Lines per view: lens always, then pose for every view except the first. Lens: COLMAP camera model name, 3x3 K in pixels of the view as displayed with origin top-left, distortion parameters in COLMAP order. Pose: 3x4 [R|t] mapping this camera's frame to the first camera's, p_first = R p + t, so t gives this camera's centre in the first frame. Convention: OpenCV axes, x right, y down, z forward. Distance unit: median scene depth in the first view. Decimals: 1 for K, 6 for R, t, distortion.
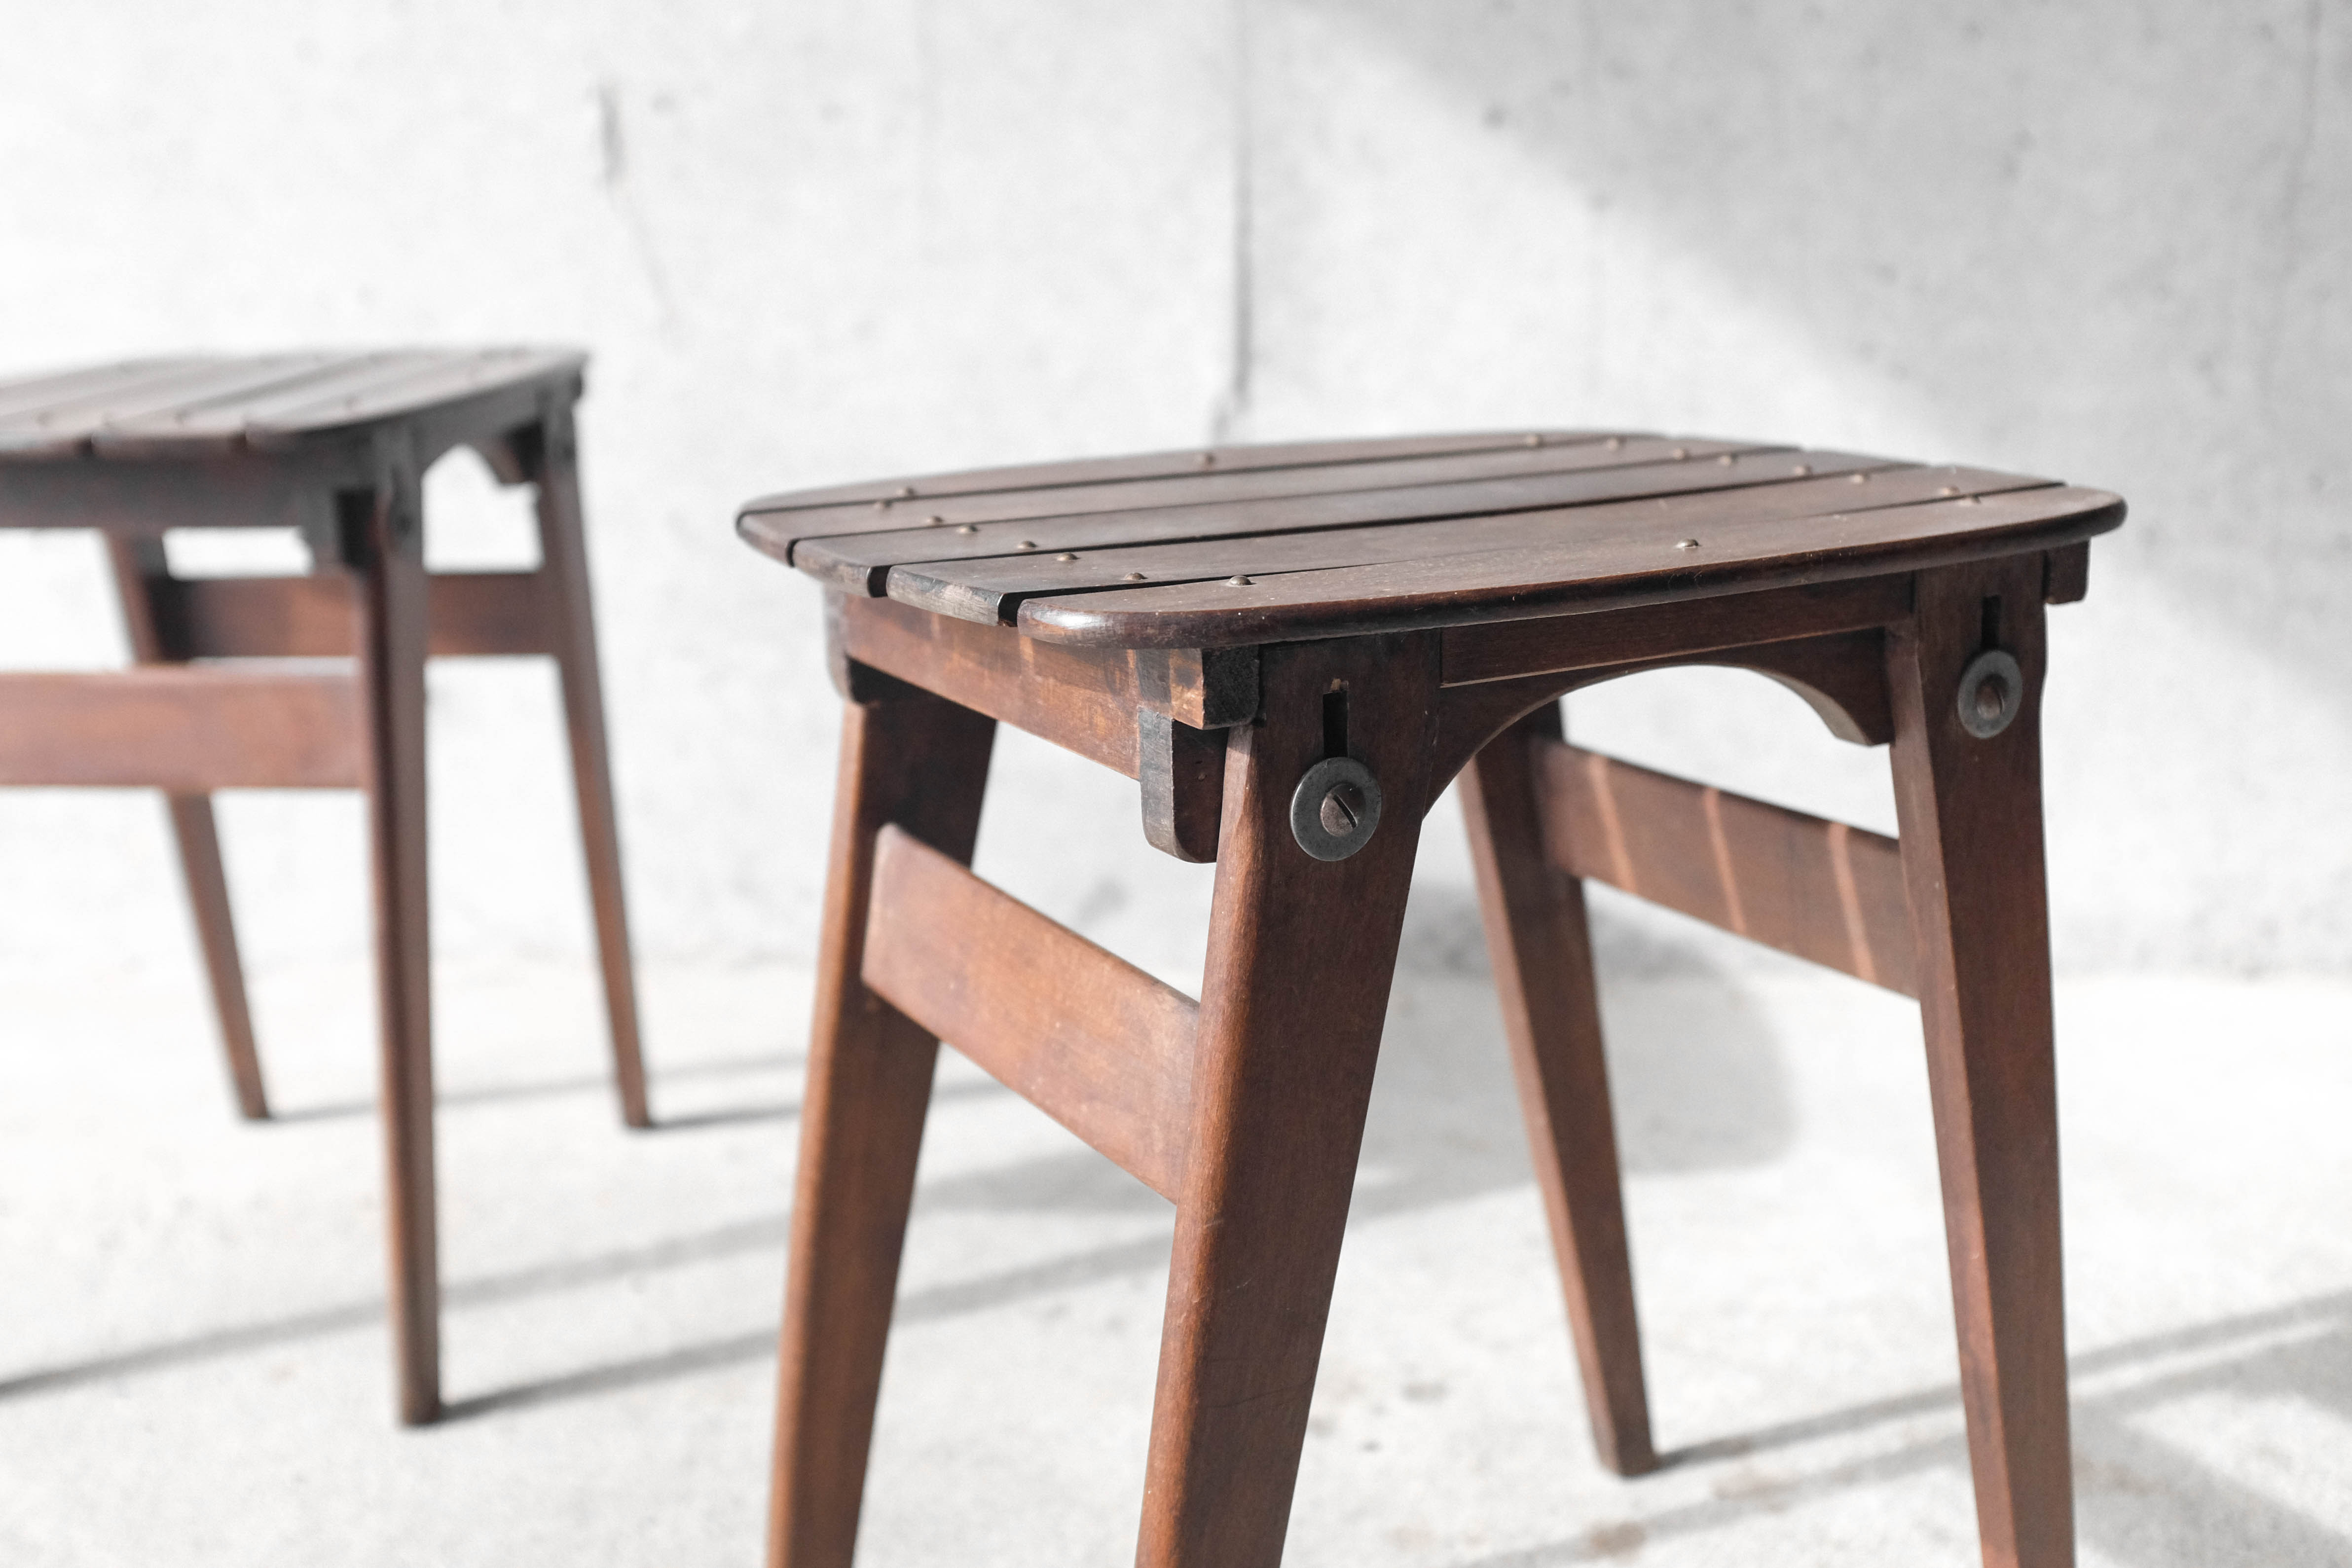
lens RADIAL K [[2411.5, 0, 1209.5], [0, 2411.5, 799.7], [0, 0, 1]] dist [-0.046023, 0.000000]
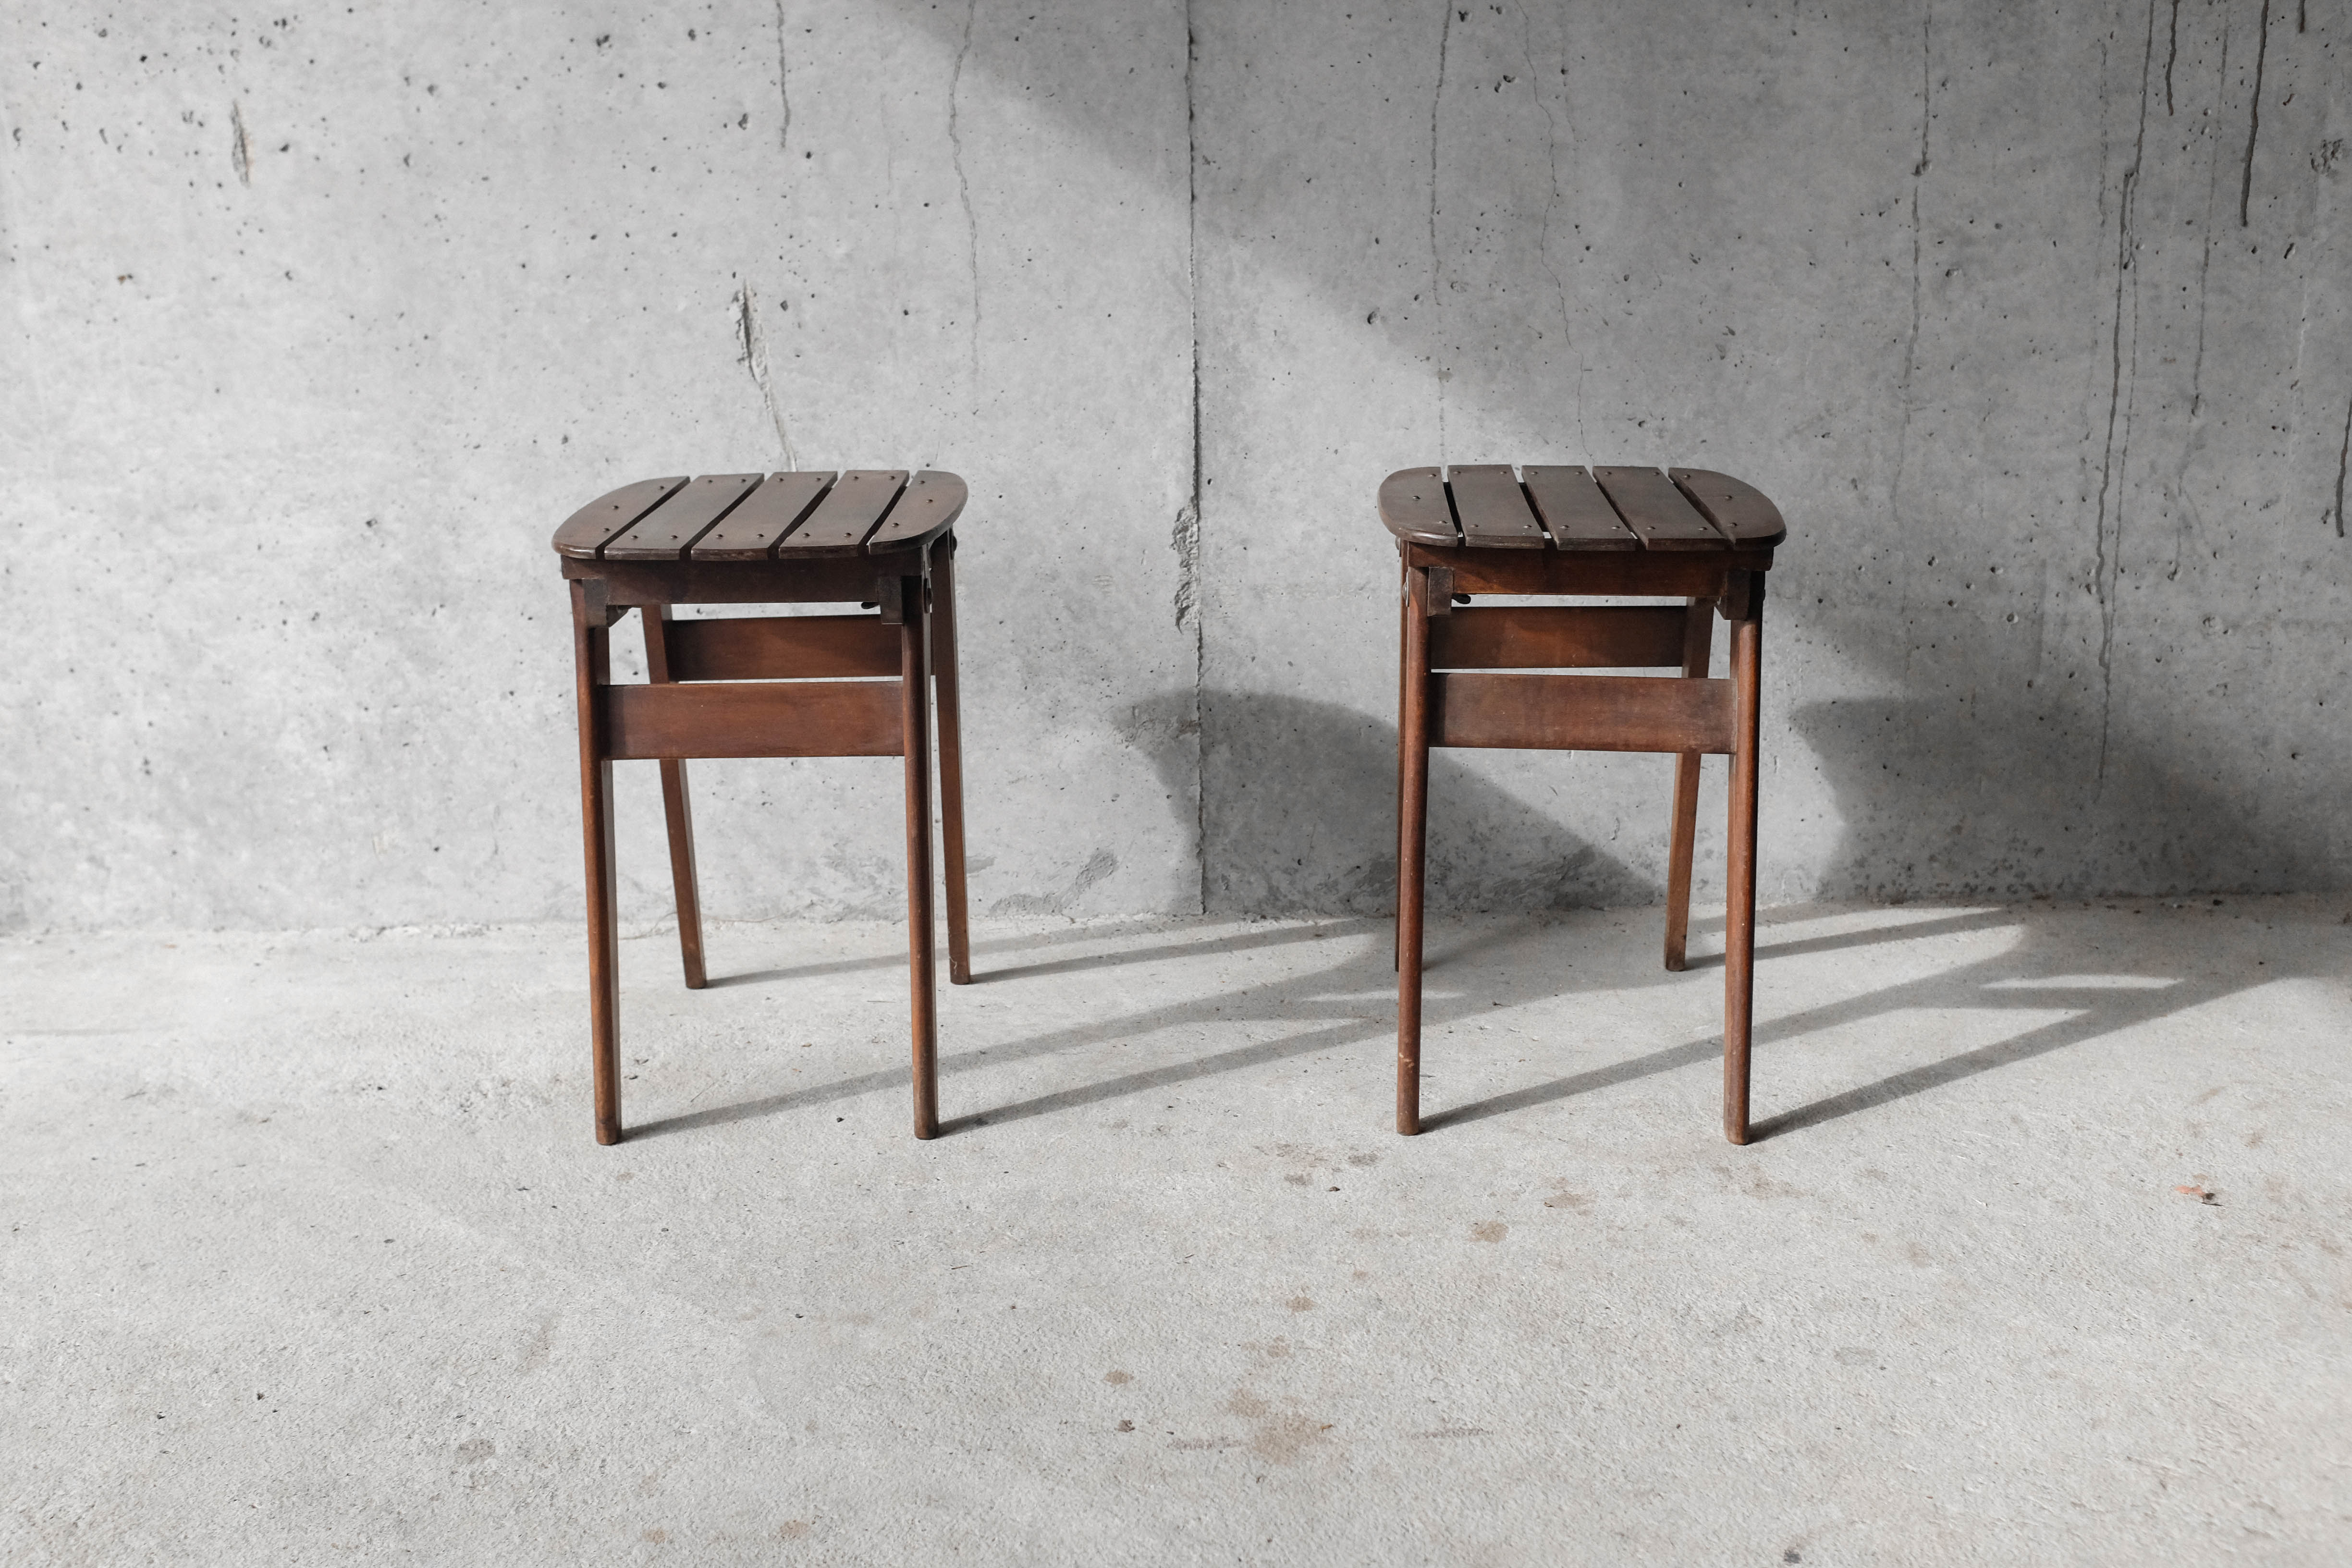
lens RADIAL K [[2264.5, 0, 1198.5], [0, 2264.5, 802.0], [0, 0, 1]] dist [-0.045029, 0.000000]
pose [[0.996984, -0.020849, 0.074754, -0.132787], [0.019756, 0.999687, 0.015329, -0.021086], [-0.075050, -0.013806, 0.997084, -0.506130]]
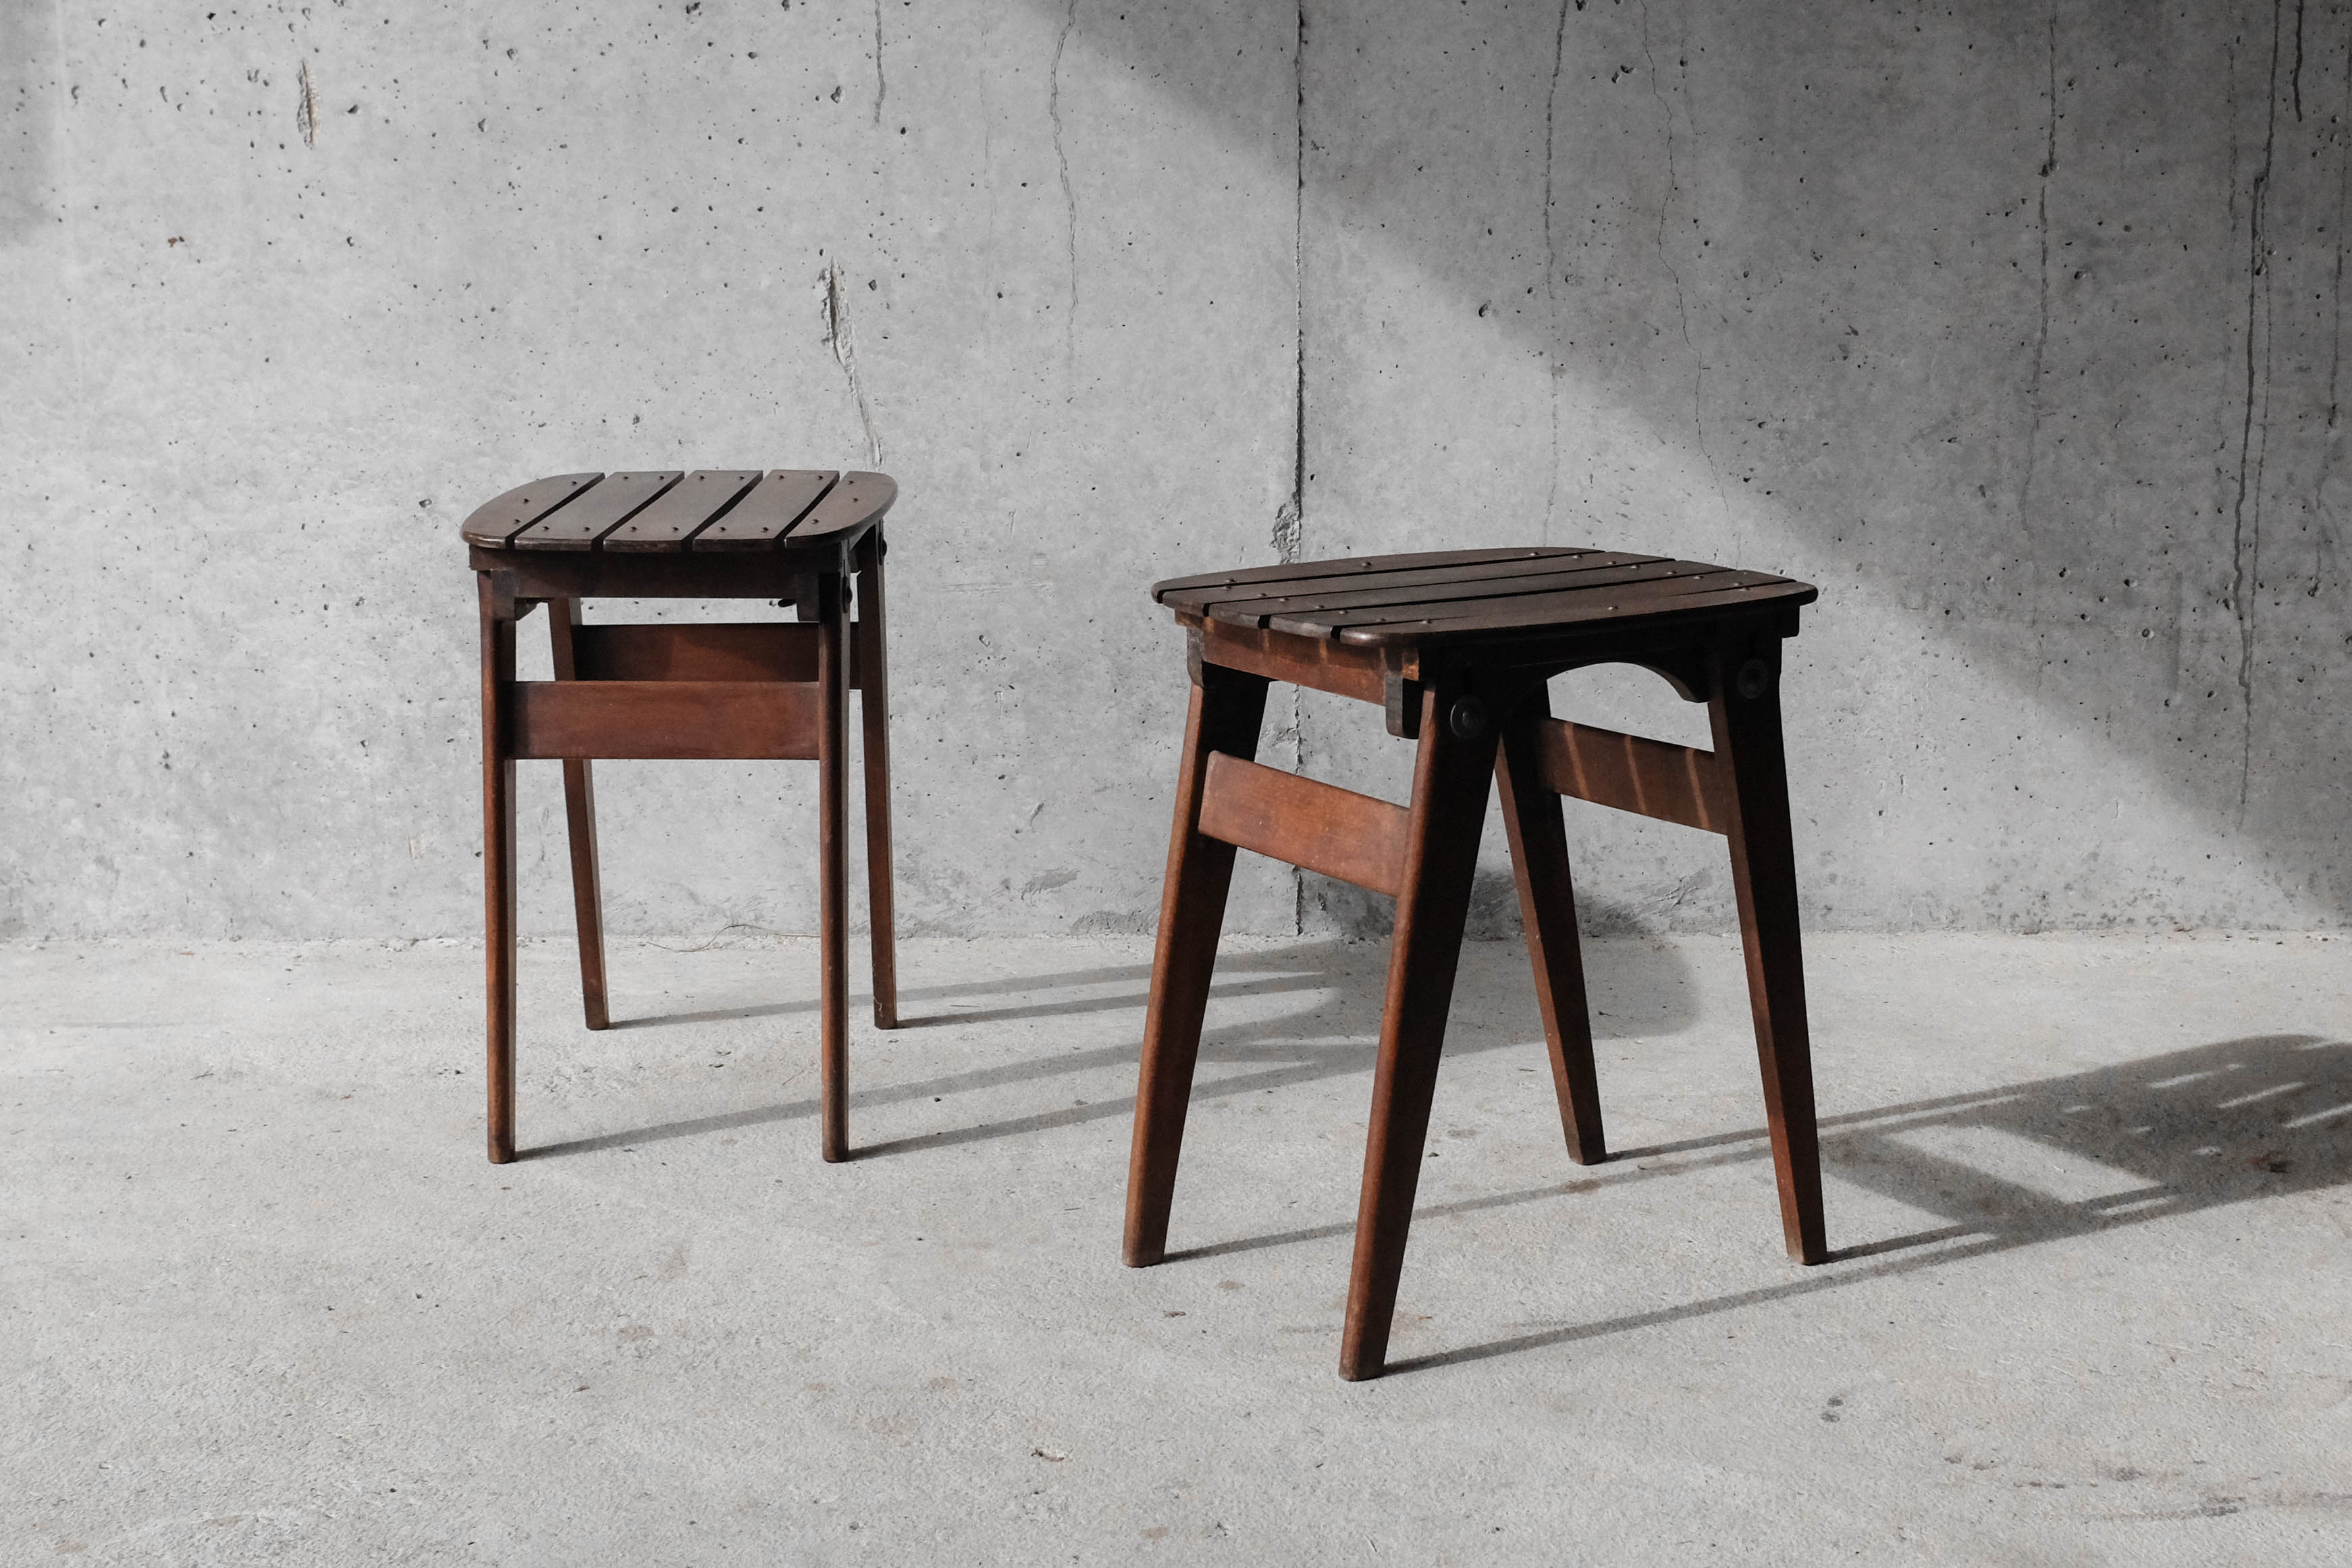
lens RADIAL K [[3419.5, 0, 1354.0], [0, 3419.5, 889.4], [0, 0, 1]] dist [-0.053305, 0.000000]
pose [[0.993811, -0.002957, 0.111047, -0.253686], [0.006262, 0.999547, -0.029425, 0.159094], [-0.110910, 0.029938, 0.993379, -1.365392]]
